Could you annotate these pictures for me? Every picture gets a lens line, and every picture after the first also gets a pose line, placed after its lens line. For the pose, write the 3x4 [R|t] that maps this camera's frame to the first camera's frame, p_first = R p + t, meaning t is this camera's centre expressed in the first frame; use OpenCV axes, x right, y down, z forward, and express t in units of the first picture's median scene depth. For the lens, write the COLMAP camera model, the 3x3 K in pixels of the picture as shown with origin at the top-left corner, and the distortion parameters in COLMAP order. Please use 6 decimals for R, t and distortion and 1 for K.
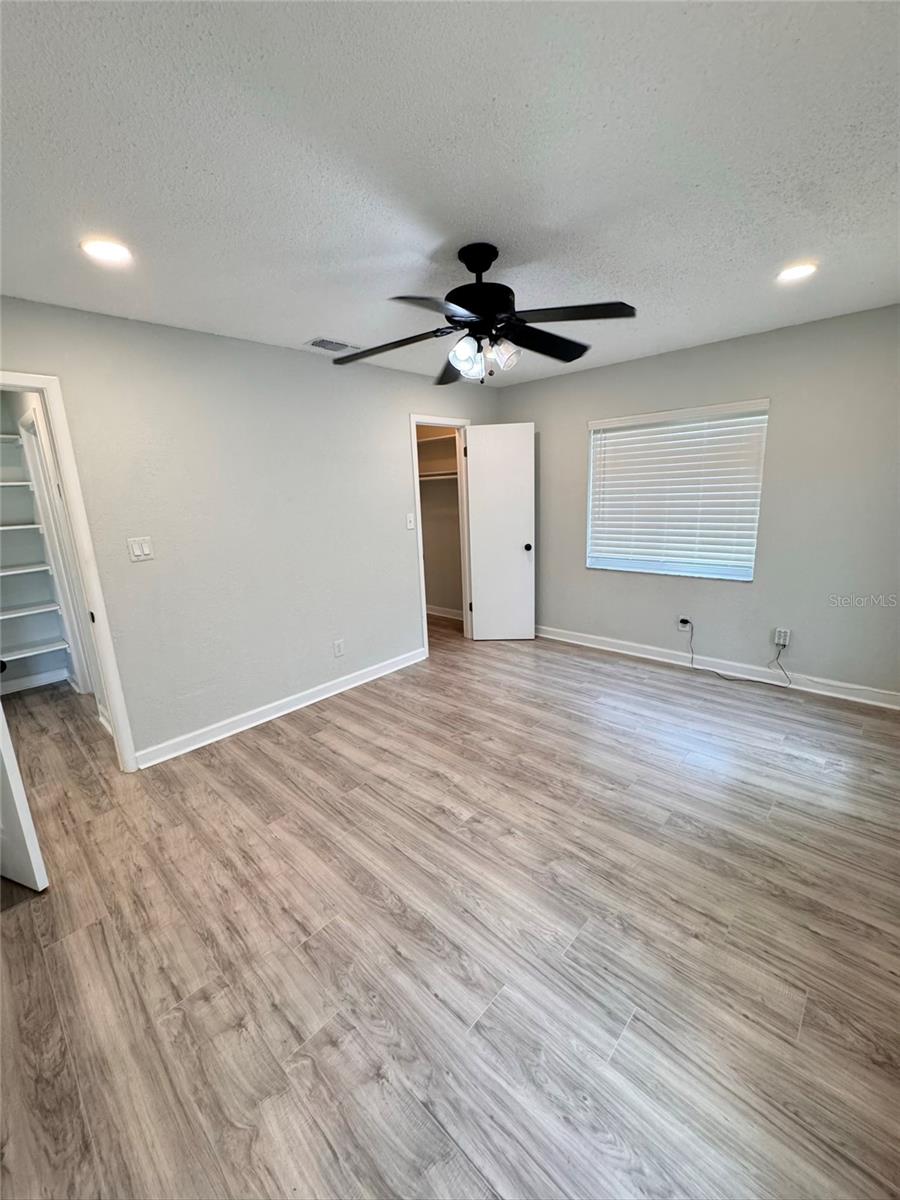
lens RADIAL K [[480.6, 0, 450.0], [0, 480.6, 600.0], [0, 0, 1]] dist [-0.002984, -0.000049]
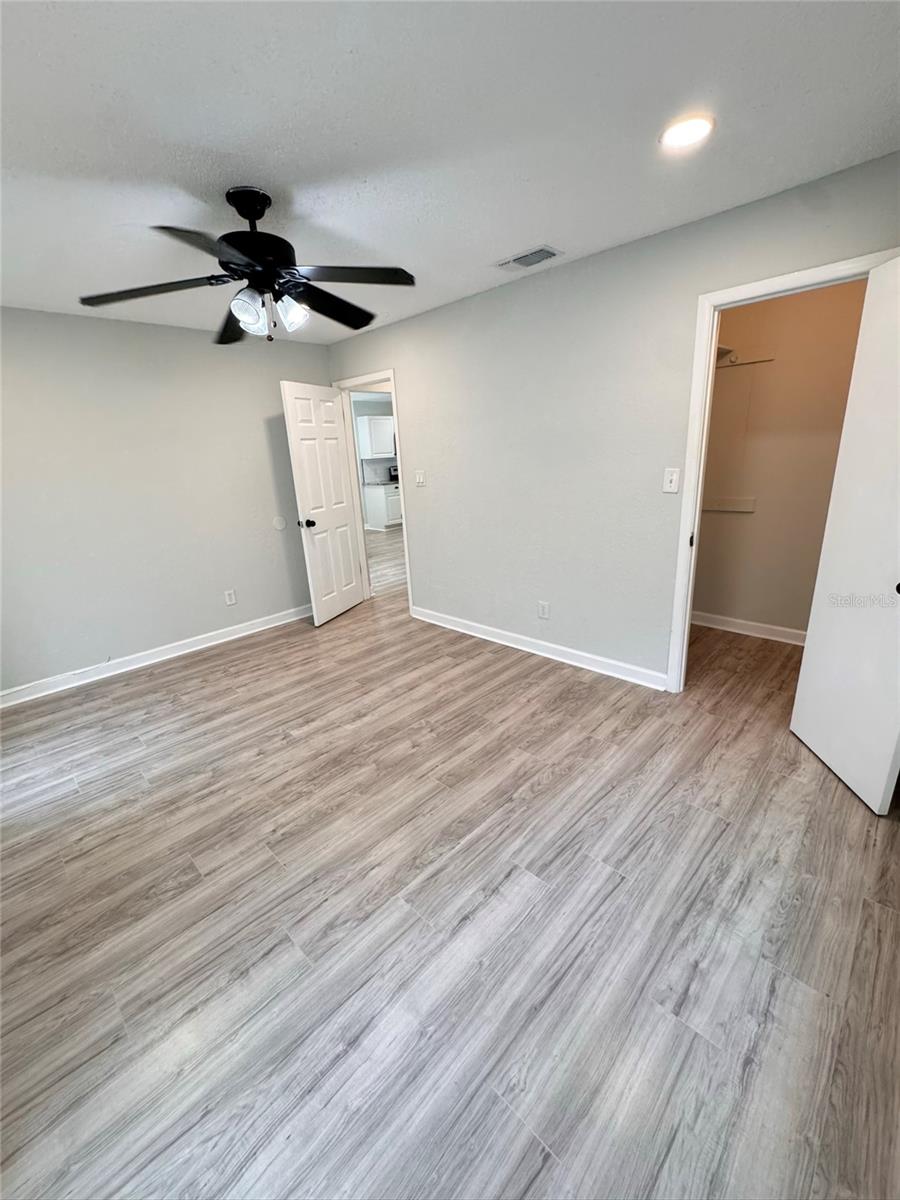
lens RADIAL K [[480.6, 0, 450.0], [0, 480.6, 600.0], [0, 0, 1]] dist [-0.002984, -0.000049]
pose [[-0.017005, 0.342482, -0.939371, 0.892065], [-0.173679, 0.924212, 0.340099, -0.282551], [0.984656, 0.168932, 0.043765, 1.095937]]
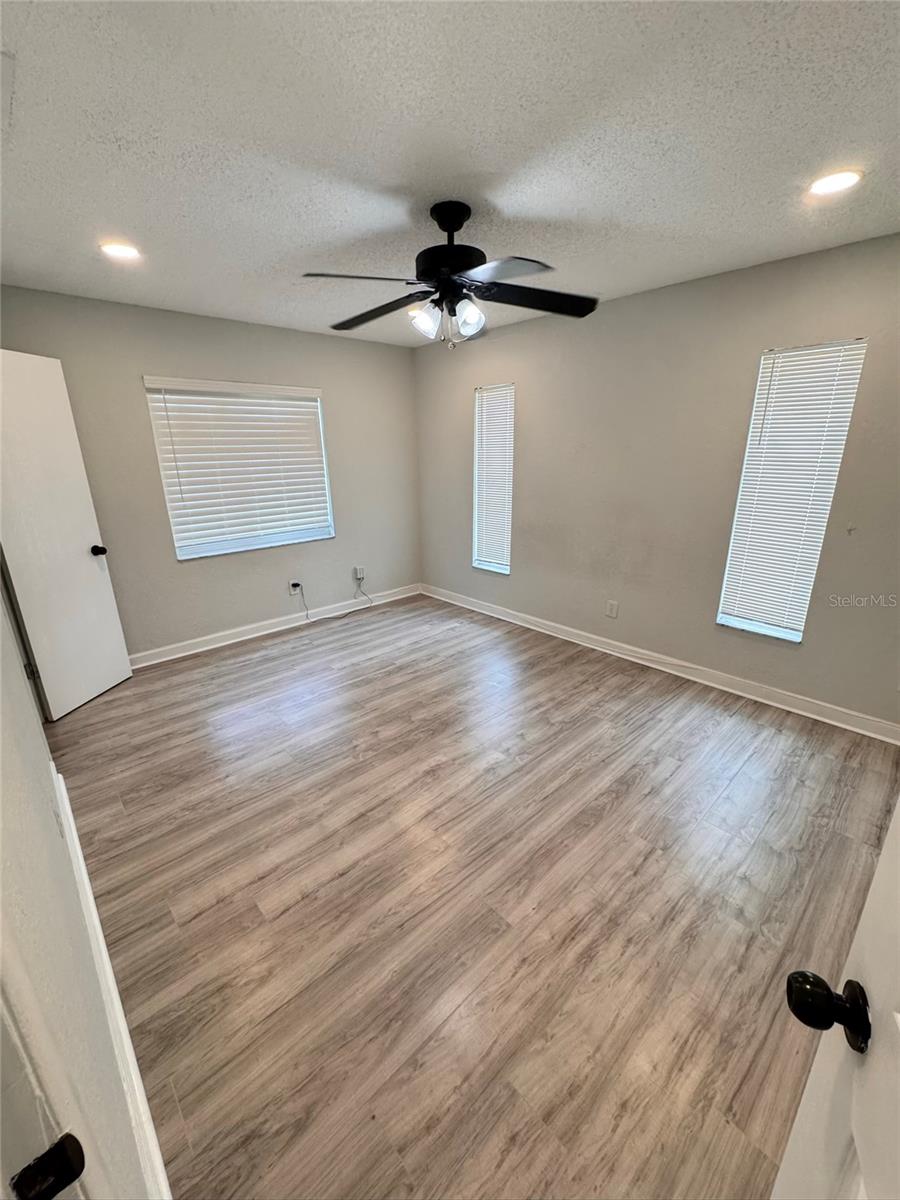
lens RADIAL K [[480.6, 0, 450.0], [0, 480.6, 600.0], [0, 0, 1]] dist [-0.002984, -0.000049]
pose [[0.071725, -0.264362, 0.961753, -0.812378], [0.234466, 0.941685, 0.241360, -0.155882], [-0.969475, 0.208186, 0.129526, 0.770032]]
